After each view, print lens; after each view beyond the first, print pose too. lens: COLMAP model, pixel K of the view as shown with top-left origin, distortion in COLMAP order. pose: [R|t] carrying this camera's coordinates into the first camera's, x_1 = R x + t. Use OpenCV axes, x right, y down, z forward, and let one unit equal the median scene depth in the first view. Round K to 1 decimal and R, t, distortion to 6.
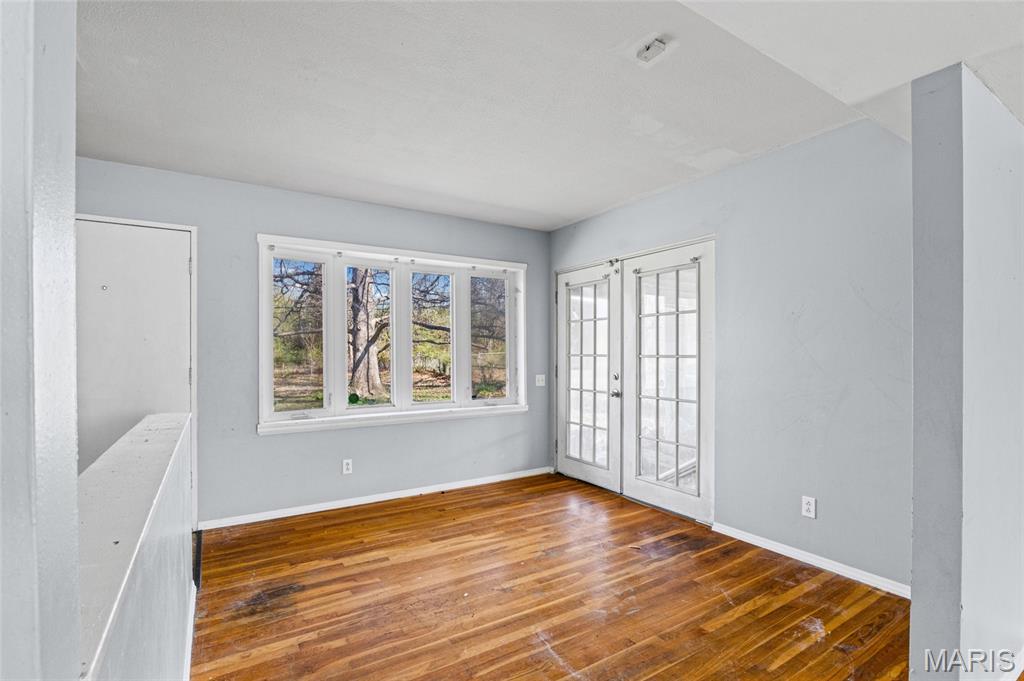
lens RADIAL K [[482.8, 0, 515.8], [0, 482.8, 358.3], [0, 0, 1]] dist [-0.017559, 0.001889]
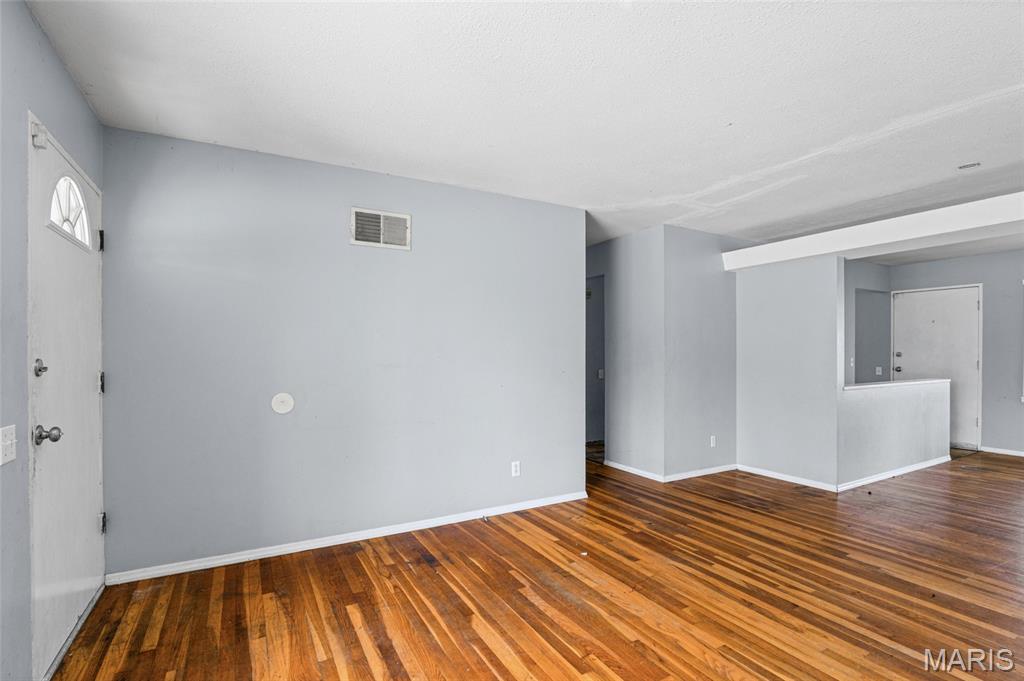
lens RADIAL K [[482.8, 0, 526.1], [0, 482.8, 347.3], [0, 0, 1]] dist [-0.017559, 0.001889]
pose [[-0.027013, -0.008755, -0.999597, 0.882557], [-0.010597, 0.999908, -0.008471, 0.001913], [0.999579, 0.010364, -0.027104, -0.507883]]
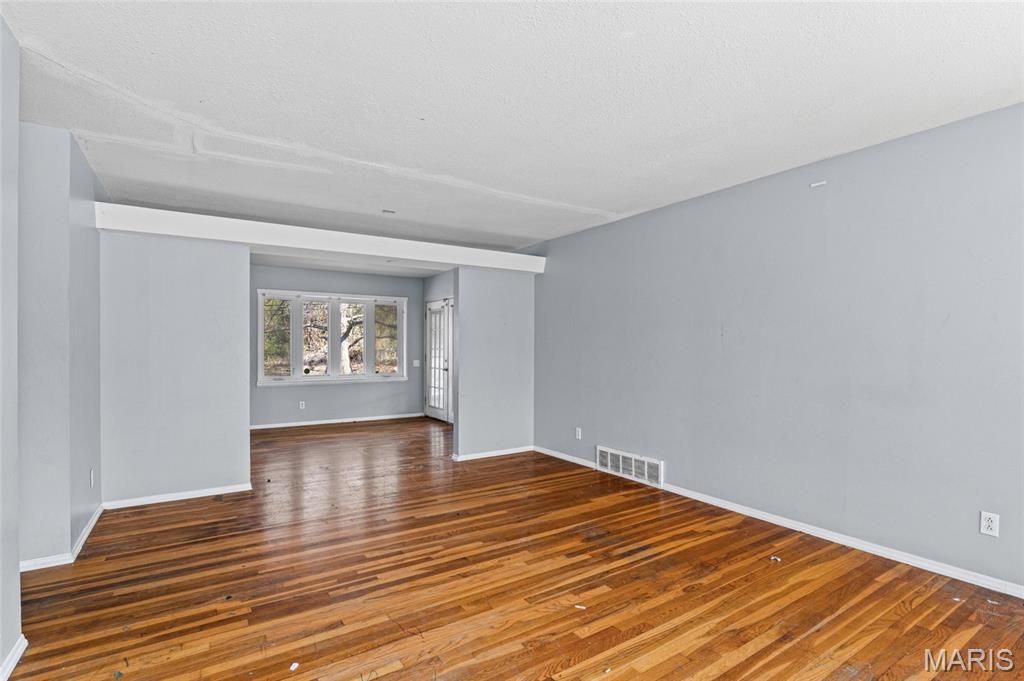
lens RADIAL K [[482.8, 0, 511.6], [0, 482.8, 348.3], [0, 0, 1]] dist [-0.017559, 0.001889]
pose [[0.999818, 0.004589, 0.018514, 0.407726], [-0.004417, 0.999947, -0.009293, 0.007001], [-0.018556, 0.009209, 0.999785, -0.852592]]
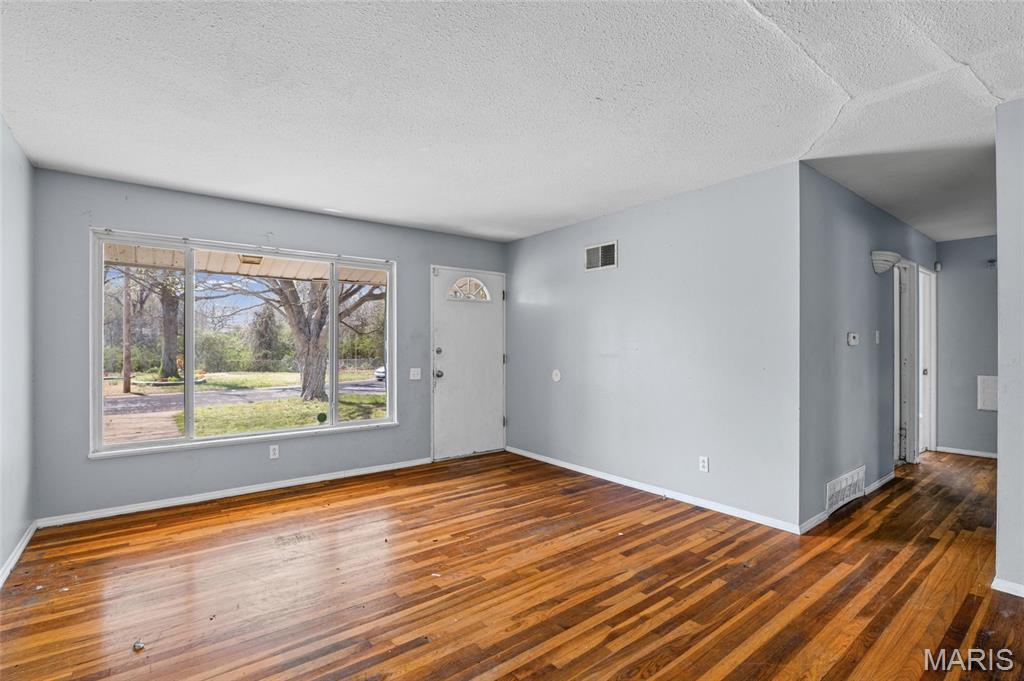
lens RADIAL K [[482.8, 0, 512.8], [0, 482.8, 342.7], [0, 0, 1]] dist [-0.017559, 0.001889]
pose [[-0.994654, 0.001566, -0.103253, 0.457681], [0.001037, 0.999986, 0.005176, -0.005602], [0.103260, 0.005042, -0.994642, 0.223486]]
